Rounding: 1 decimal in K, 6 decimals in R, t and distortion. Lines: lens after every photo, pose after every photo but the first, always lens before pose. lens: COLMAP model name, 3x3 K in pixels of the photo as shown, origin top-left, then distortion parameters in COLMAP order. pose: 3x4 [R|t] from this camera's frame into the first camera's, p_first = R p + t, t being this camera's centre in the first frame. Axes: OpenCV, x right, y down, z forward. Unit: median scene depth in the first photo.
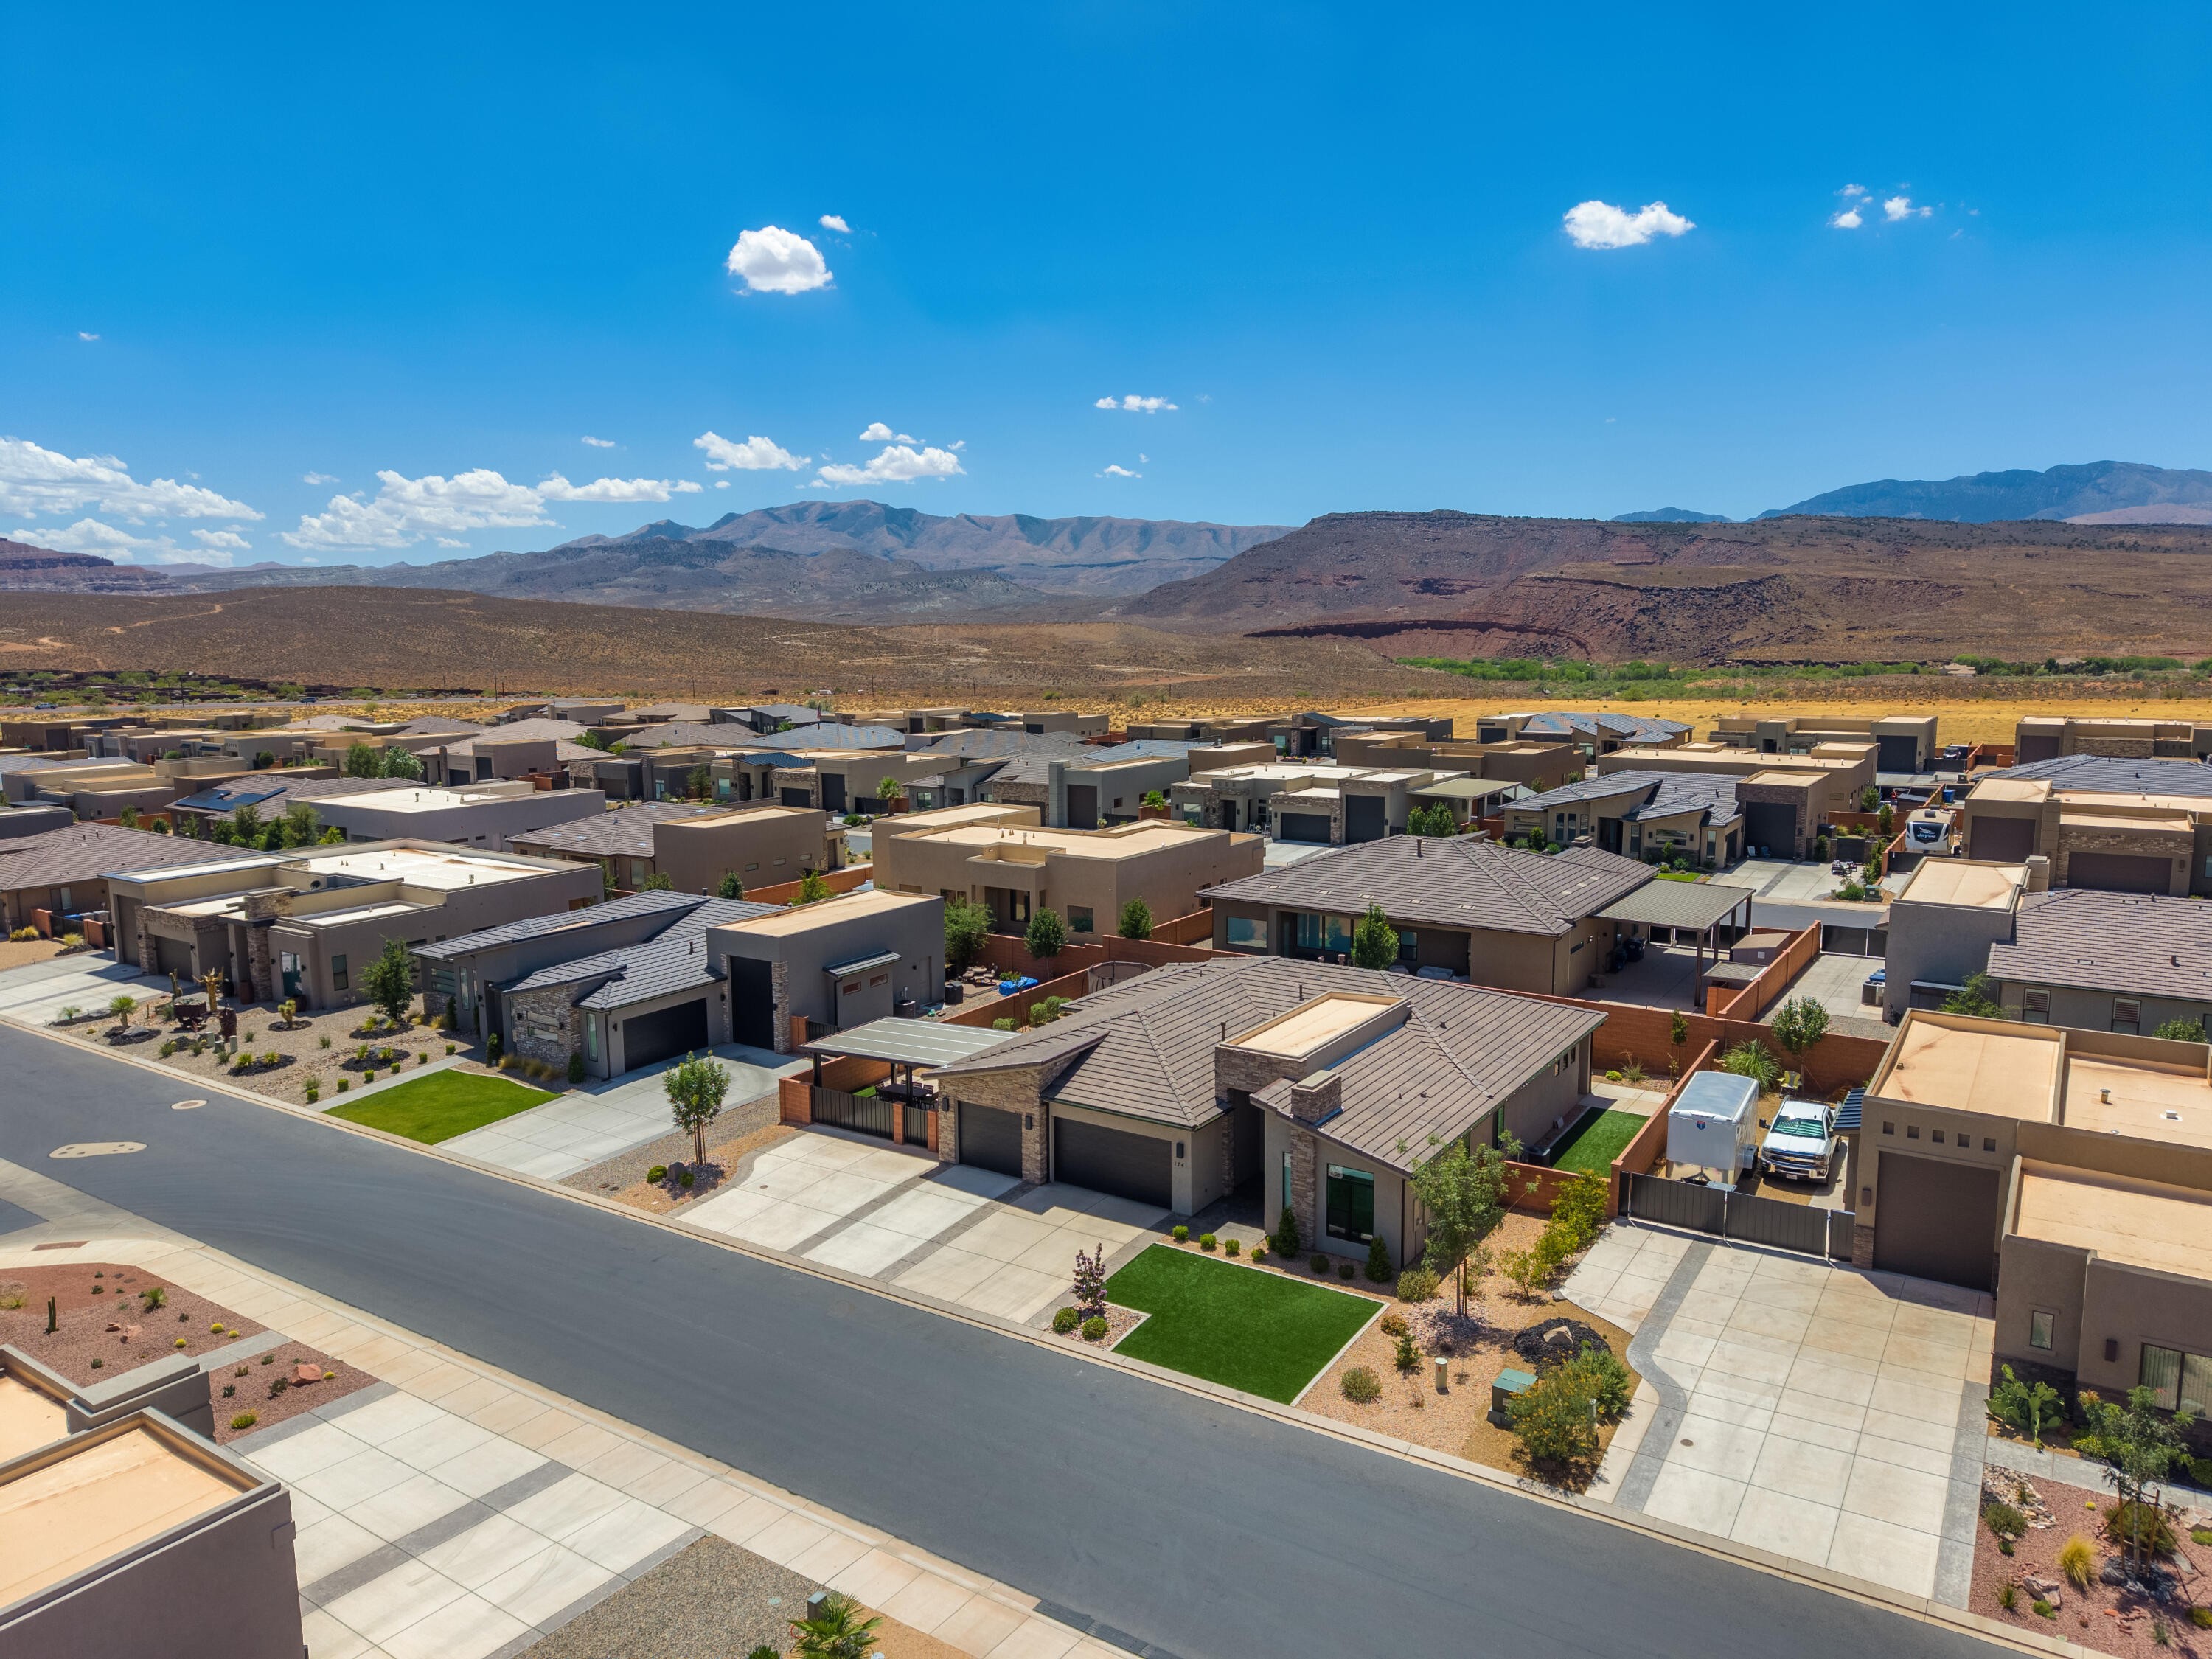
lens RADIAL K [[1472.5, 0, 1105.2], [0, 1472.5, 834.7], [0, 0, 1]] dist [0.043873, -0.042158]
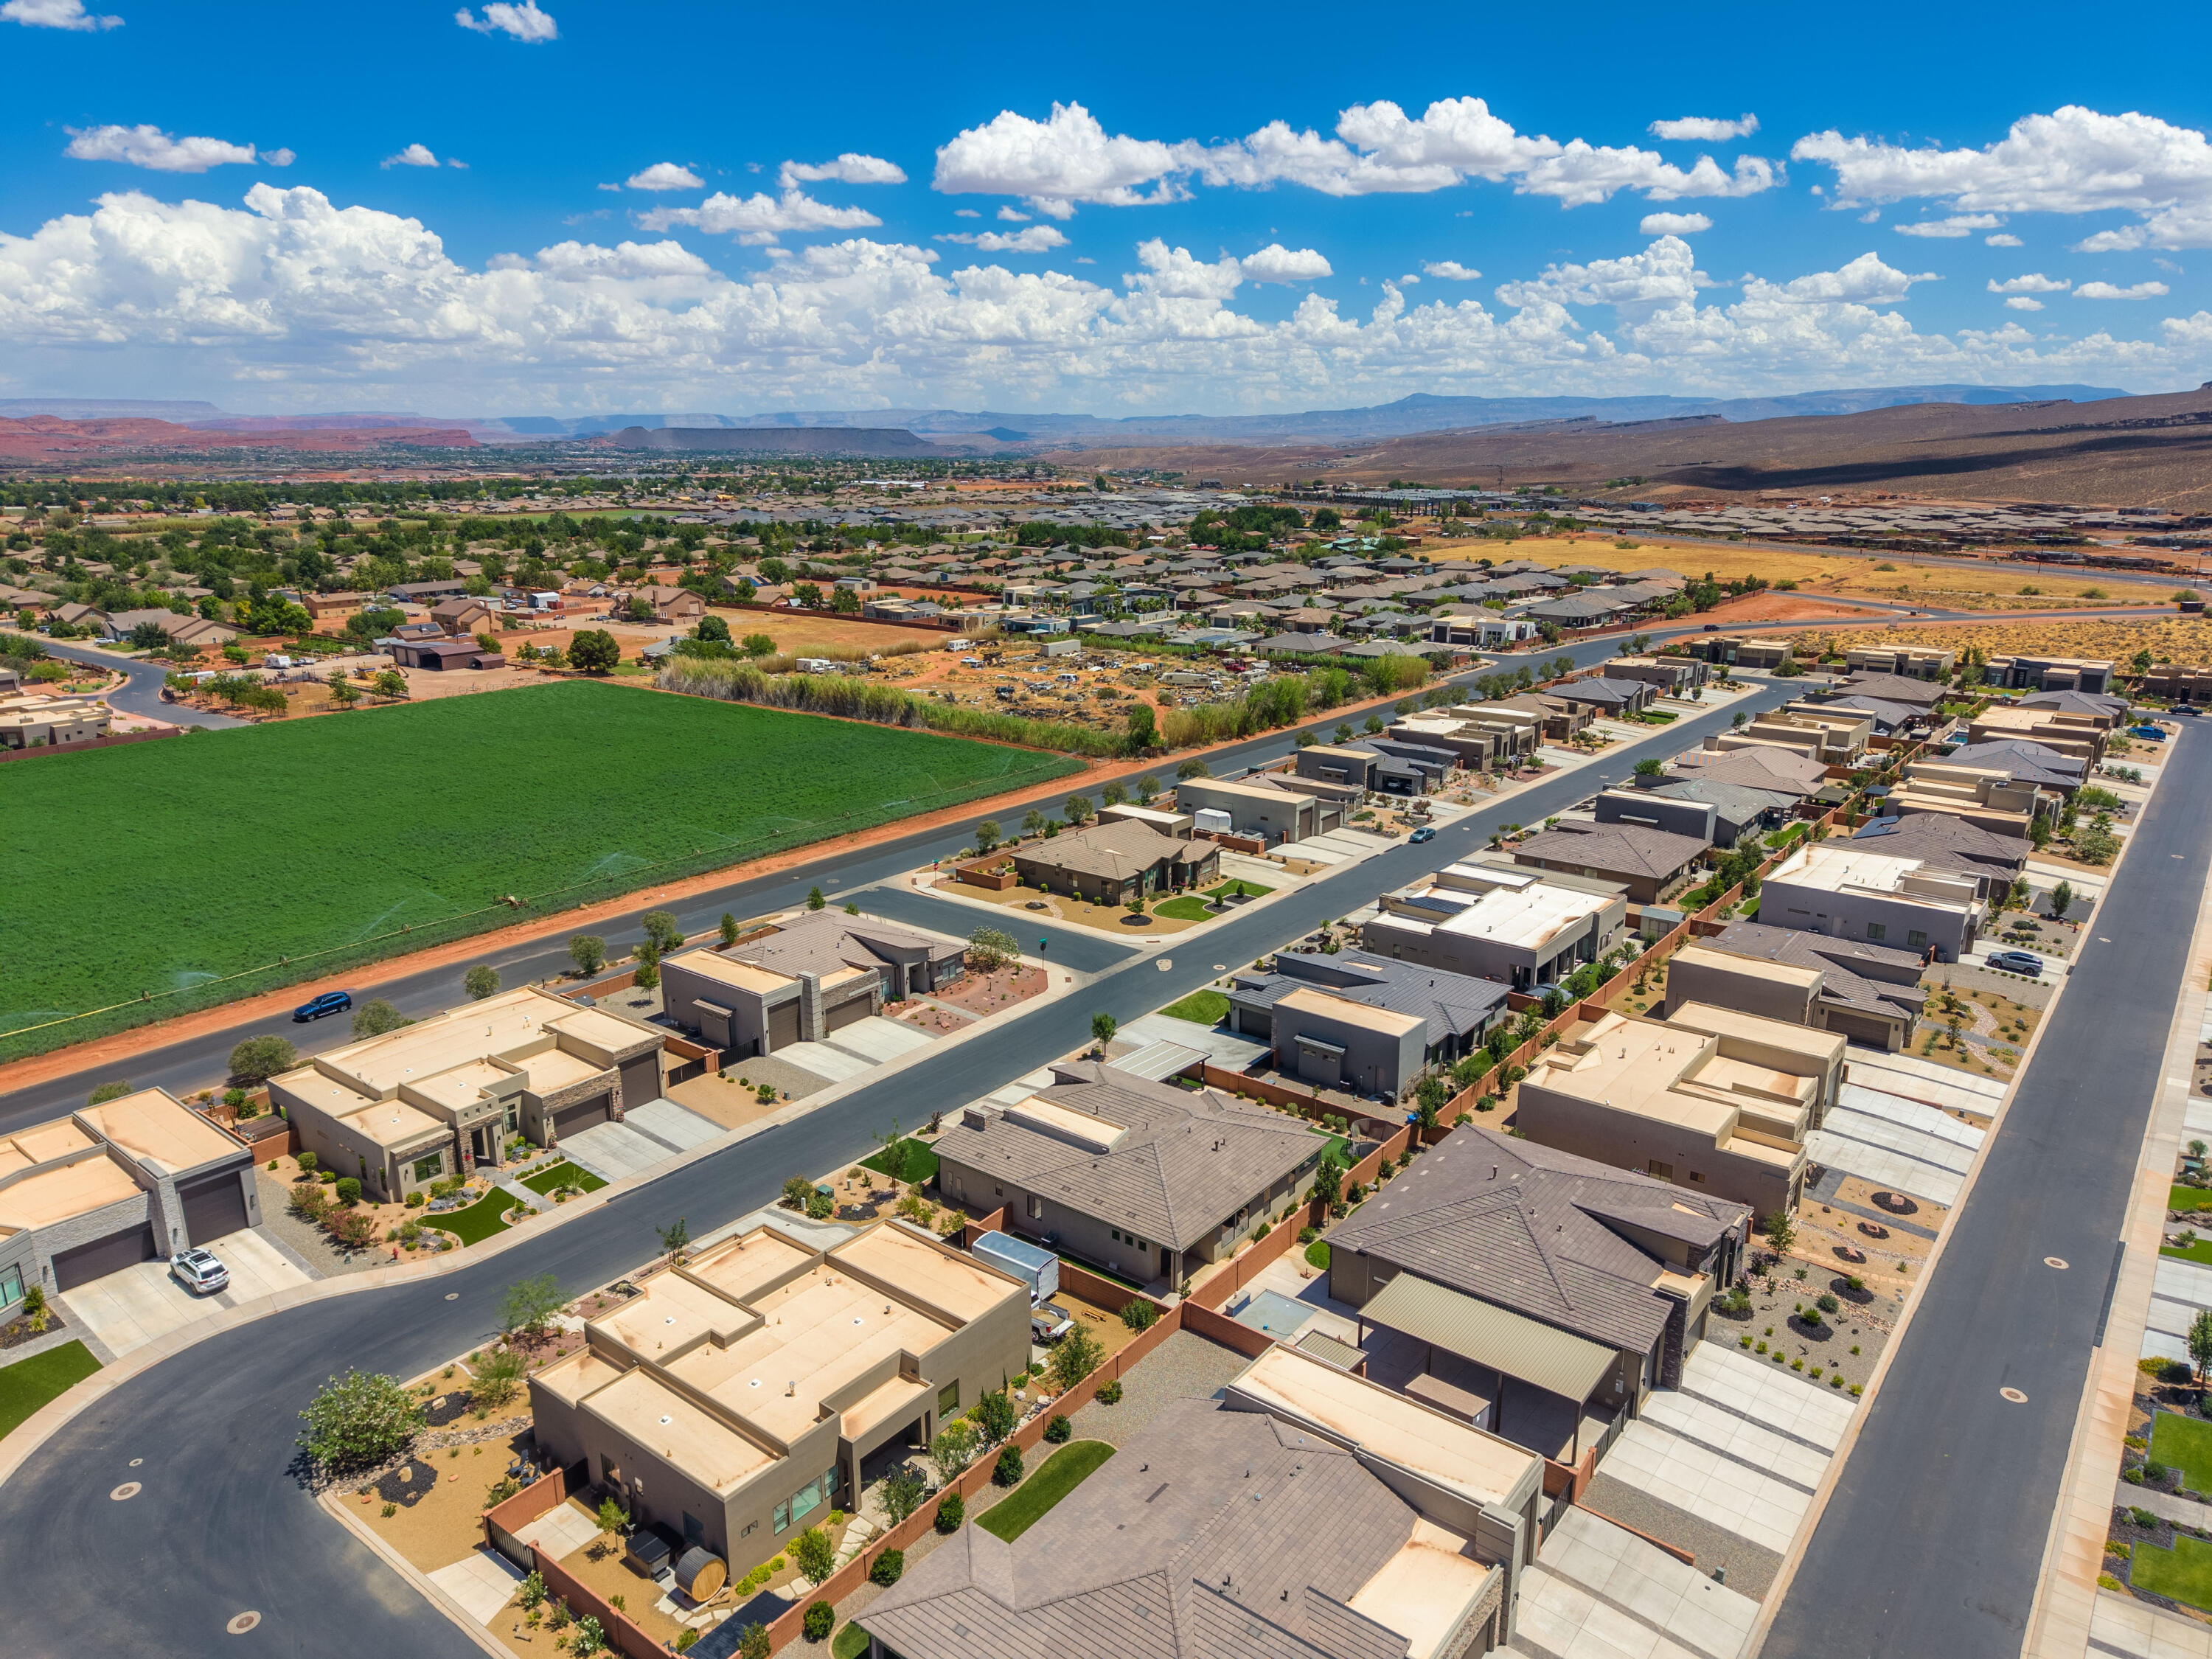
lens RADIAL K [[1473.6, 0, 1104.2], [0, 1473.6, 835.3], [0, 0, 1]] dist [0.027819, -0.025195]
pose [[-0.080821, 0.274953, -0.958055, 1.437545], [-0.136801, 0.949043, 0.283907, -0.596765], [0.987296, 0.154009, -0.039089, 0.803658]]
